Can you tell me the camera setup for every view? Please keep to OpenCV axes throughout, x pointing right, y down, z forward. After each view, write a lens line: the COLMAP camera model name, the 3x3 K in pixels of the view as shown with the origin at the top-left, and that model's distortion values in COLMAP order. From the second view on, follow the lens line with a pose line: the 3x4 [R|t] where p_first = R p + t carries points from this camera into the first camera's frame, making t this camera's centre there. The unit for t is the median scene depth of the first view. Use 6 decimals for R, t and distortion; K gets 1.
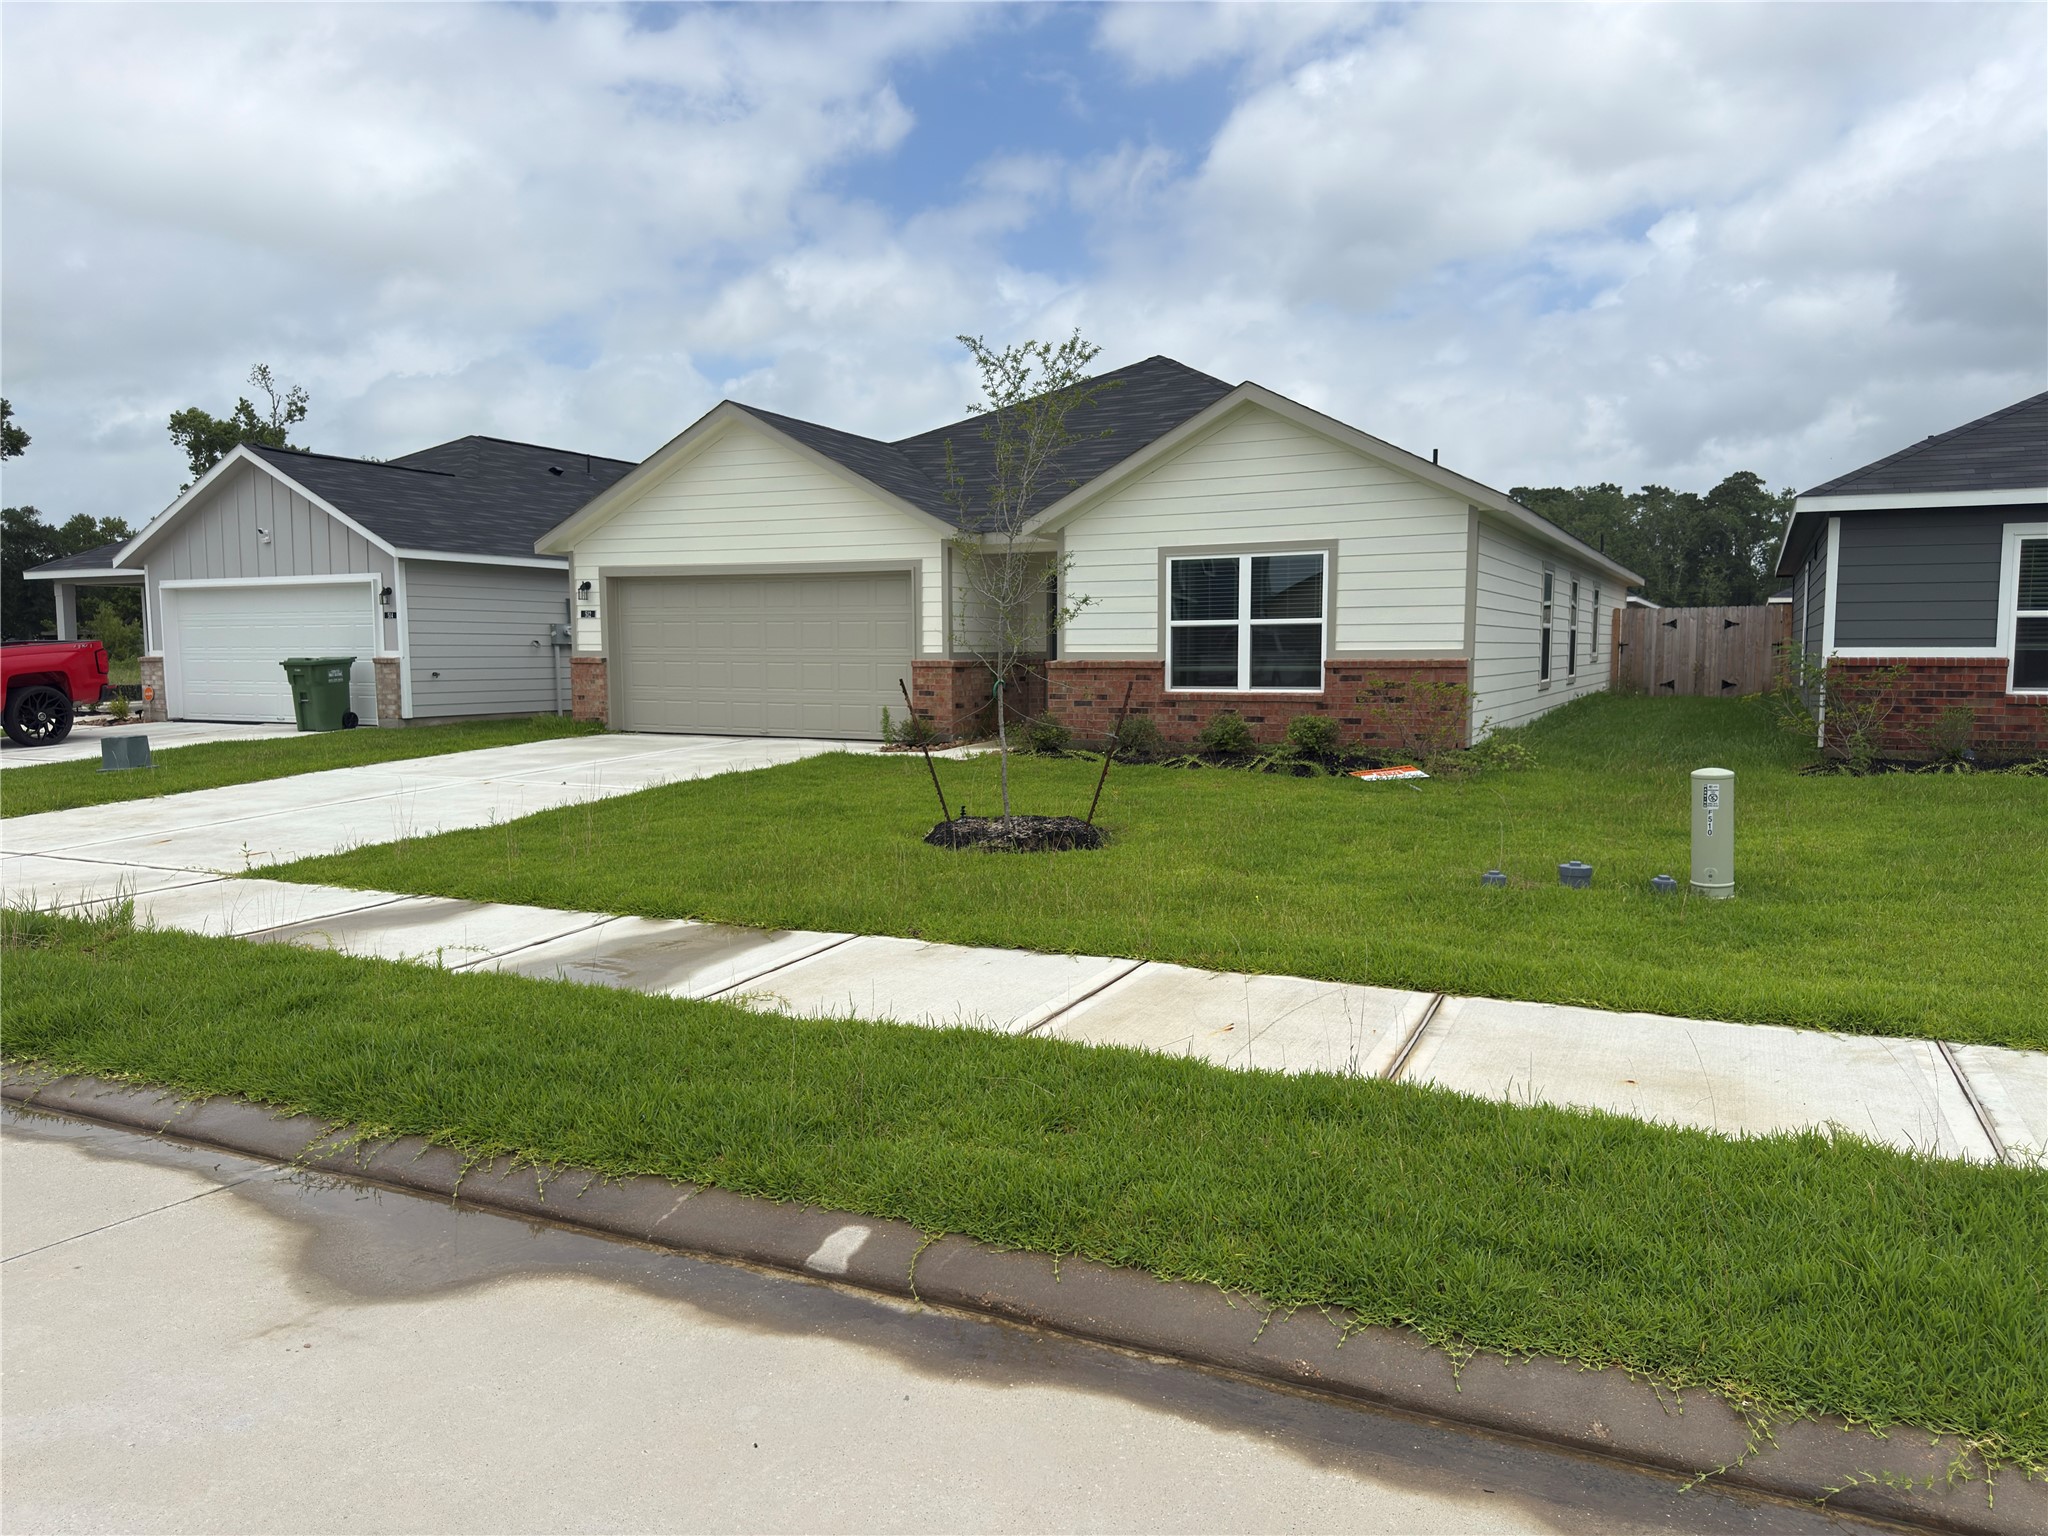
lens RADIAL K [[1441.4, 0, 1024.5], [0, 1441.4, 808.9], [0, 0, 1]] dist [0.048233, -0.001169]
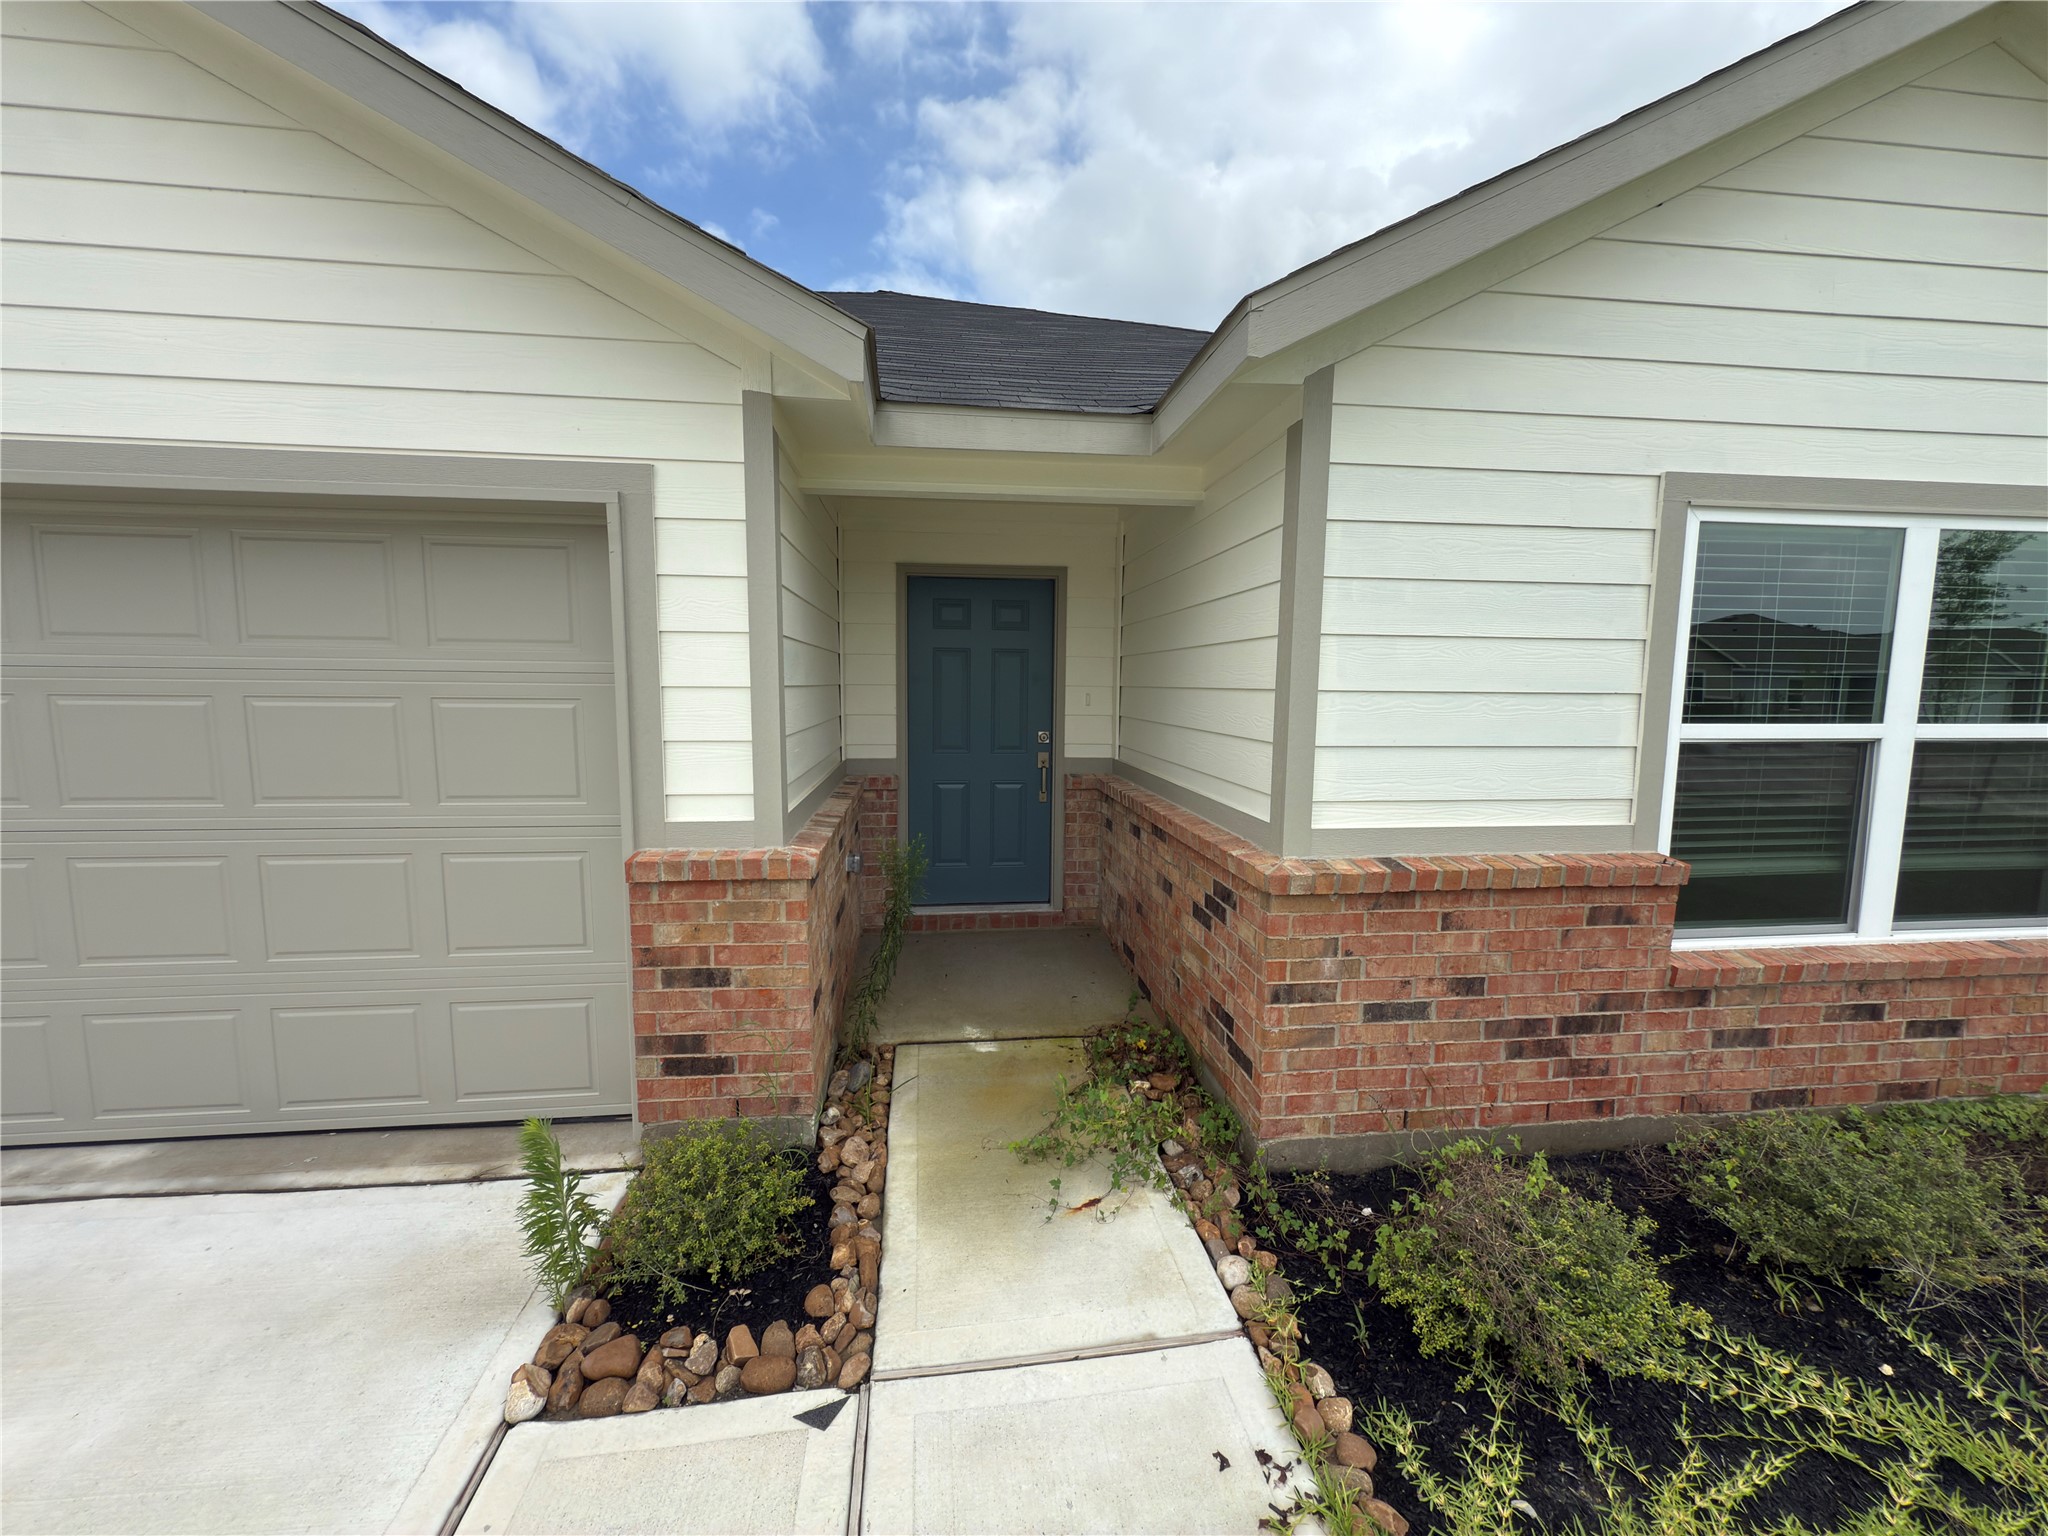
lens RADIAL K [[845.3, 0, 1039.4], [0, 845.3, 764.7], [0, 0, 1]] dist [-0.000156, -0.000143]
pose [[0.836017, -0.044523, 0.546894, -0.108479], [0.049762, 0.998747, 0.005239, -0.129085], [-0.546442, 0.022835, 0.837185, 0.923112]]
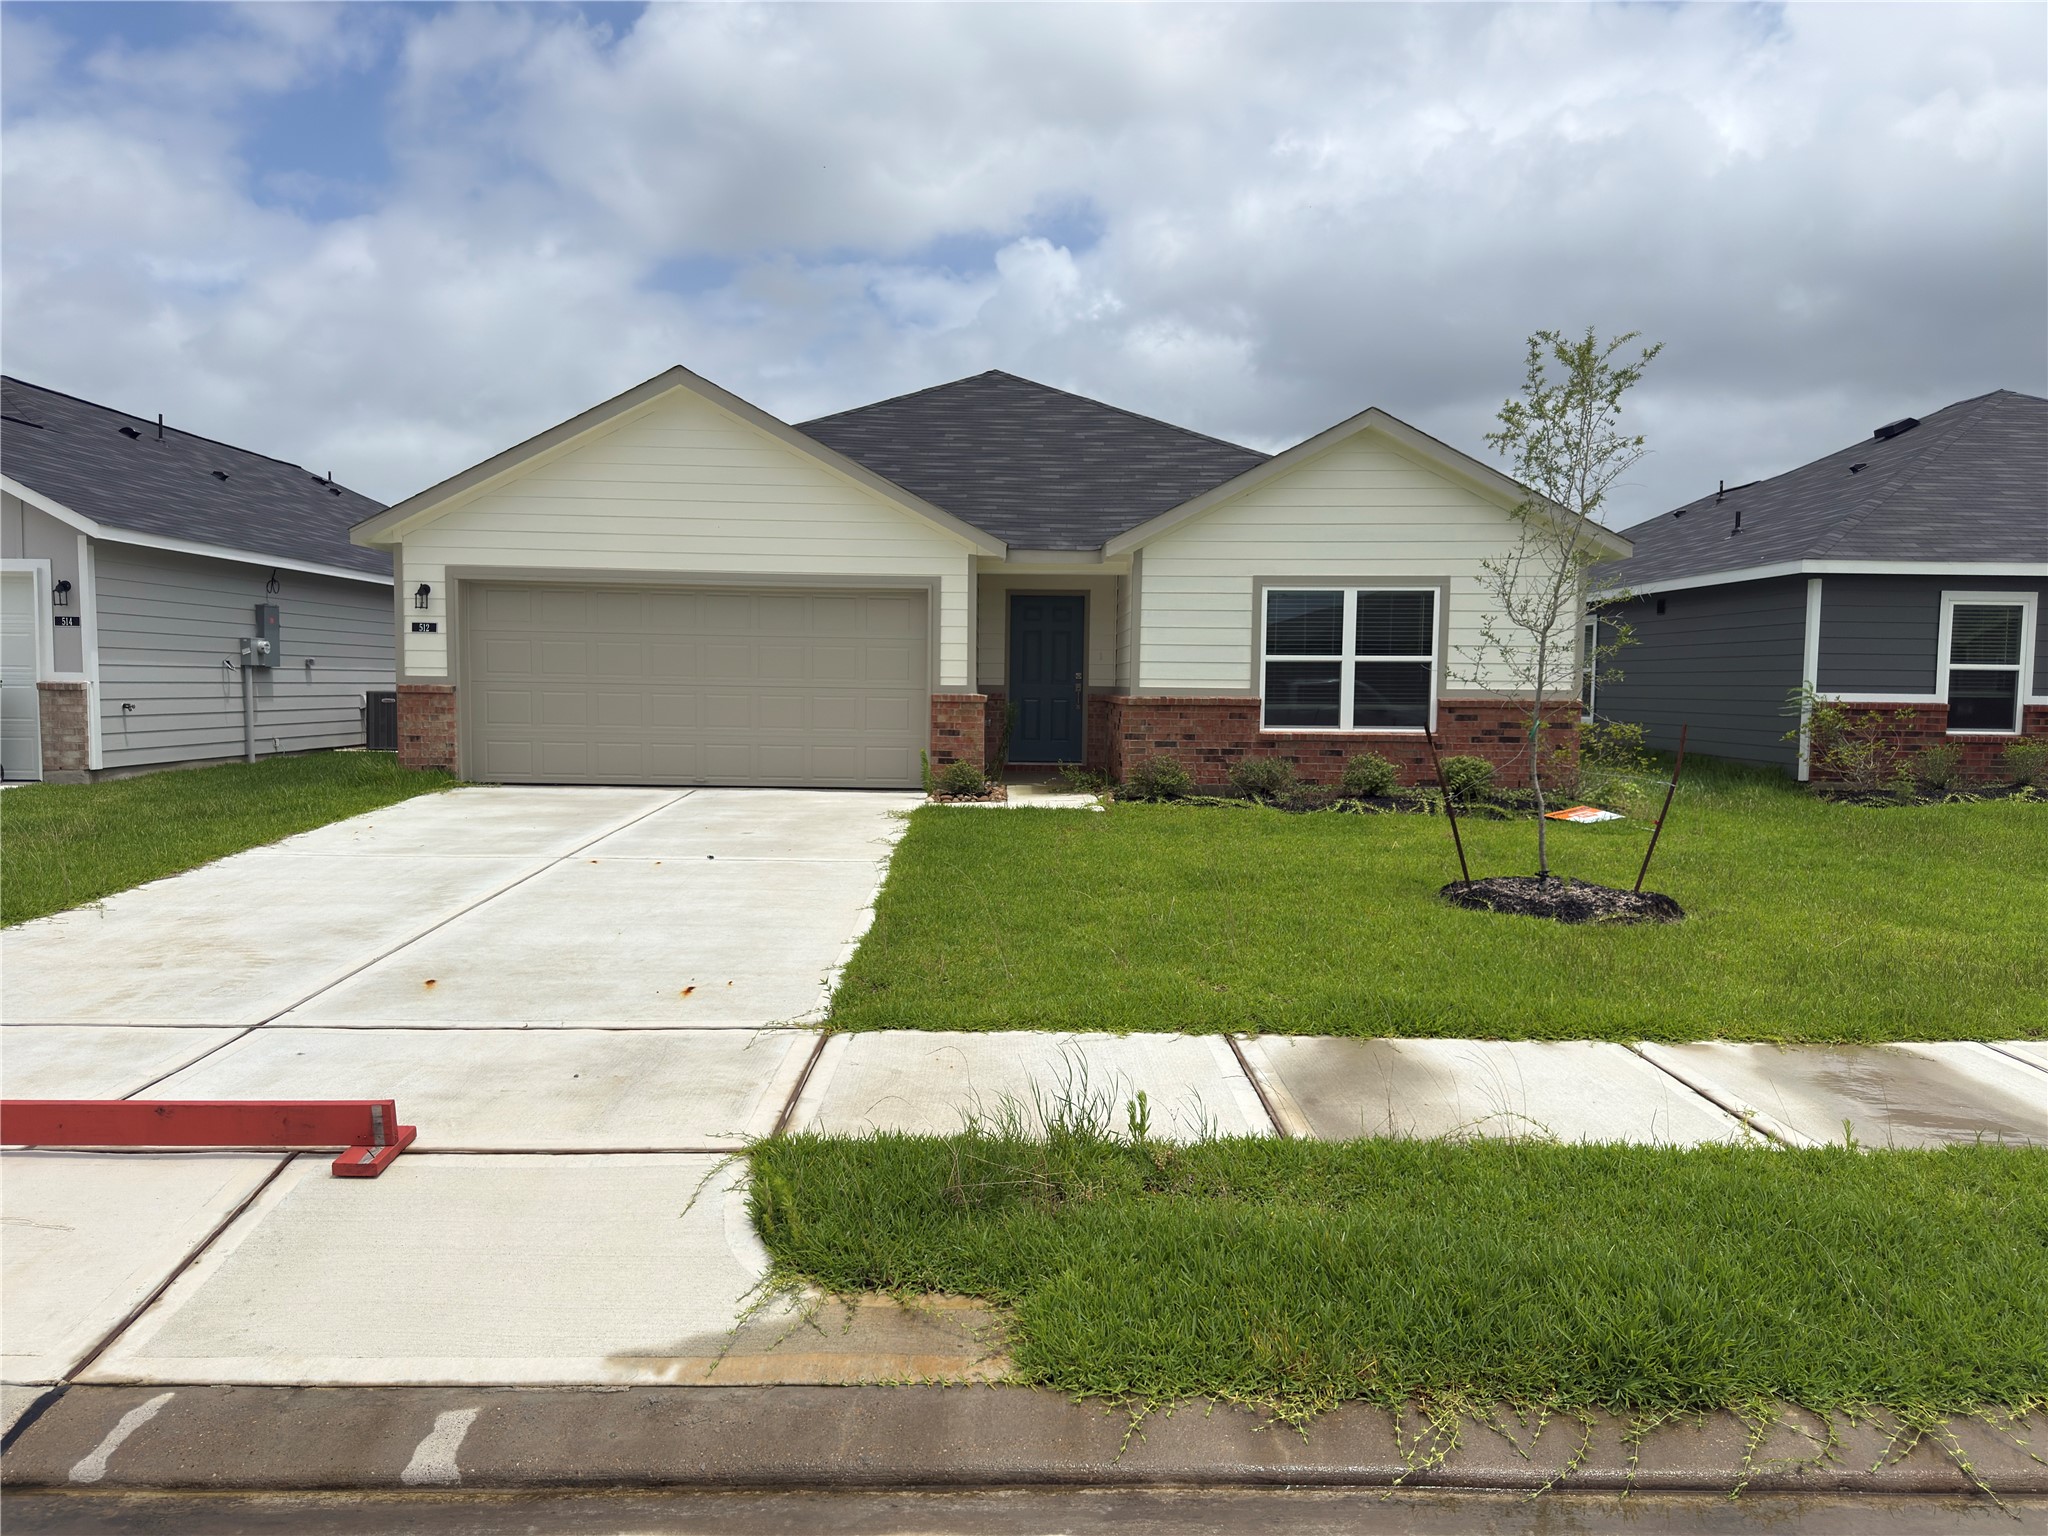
lens RADIAL K [[1514.2, 0, 1024.0], [0, 1514.2, 768.0], [0, 0, 1]] dist [0.096090, -0.122567]
pose [[0.894907, -0.012741, 0.446072, -0.472961], [0.035572, 0.998448, -0.042846, -0.021626], [-0.444834, 0.054211, 0.893971, 0.199973]]
